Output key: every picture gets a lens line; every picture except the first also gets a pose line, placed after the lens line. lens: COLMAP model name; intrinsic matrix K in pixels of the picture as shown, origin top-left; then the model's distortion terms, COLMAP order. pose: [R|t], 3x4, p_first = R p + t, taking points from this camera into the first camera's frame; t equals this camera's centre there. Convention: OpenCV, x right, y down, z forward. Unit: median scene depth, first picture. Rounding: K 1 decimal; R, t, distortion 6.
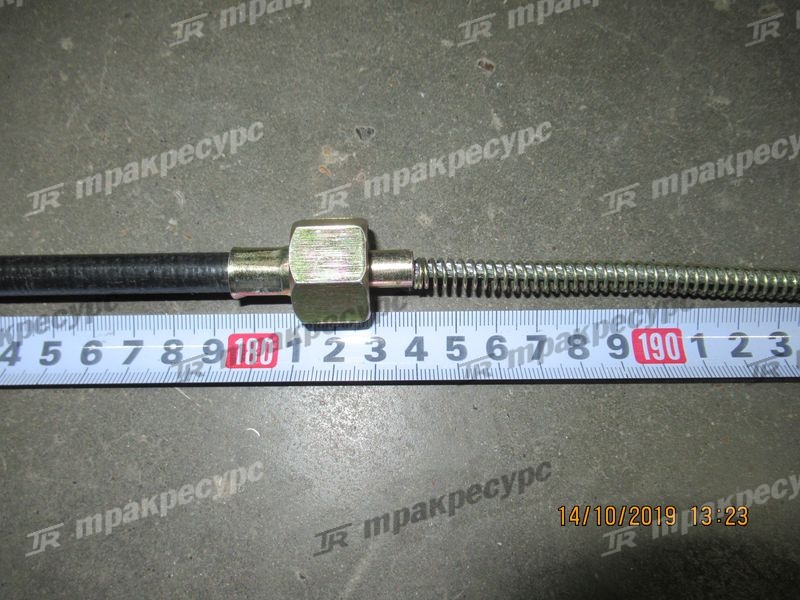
lens RADIAL K [[320.8, 0, 399.3], [0, 320.8, 297.6], [0, 0, 1]] dist [-0.000707, -0.000318]
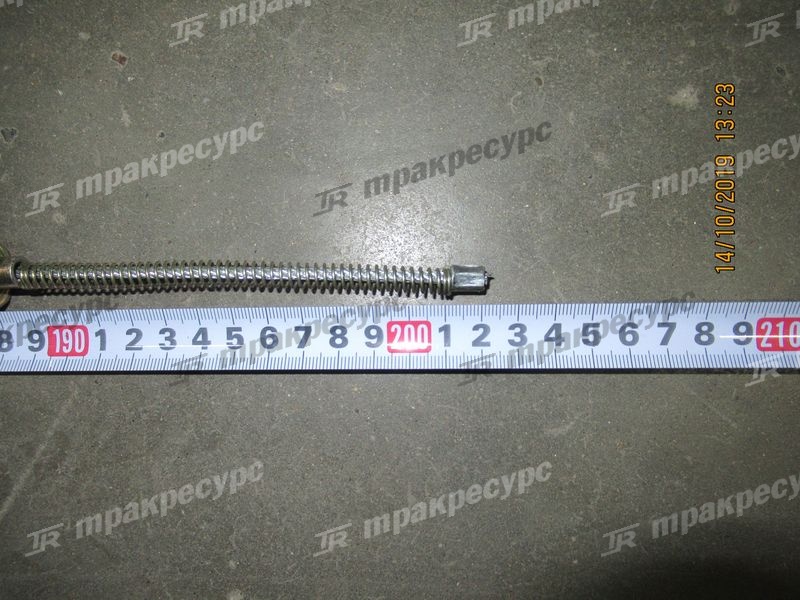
lens RADIAL K [[320.8, 0, 401.1], [0, 320.8, 301.3], [0, 0, 1]] dist [-0.000707, -0.000318]
pose [[0.999120, -0.011271, -0.040412, 1.235839], [0.016436, 0.991397, 0.129852, -0.077106], [0.038601, -0.130402, 0.990709, -0.079774]]
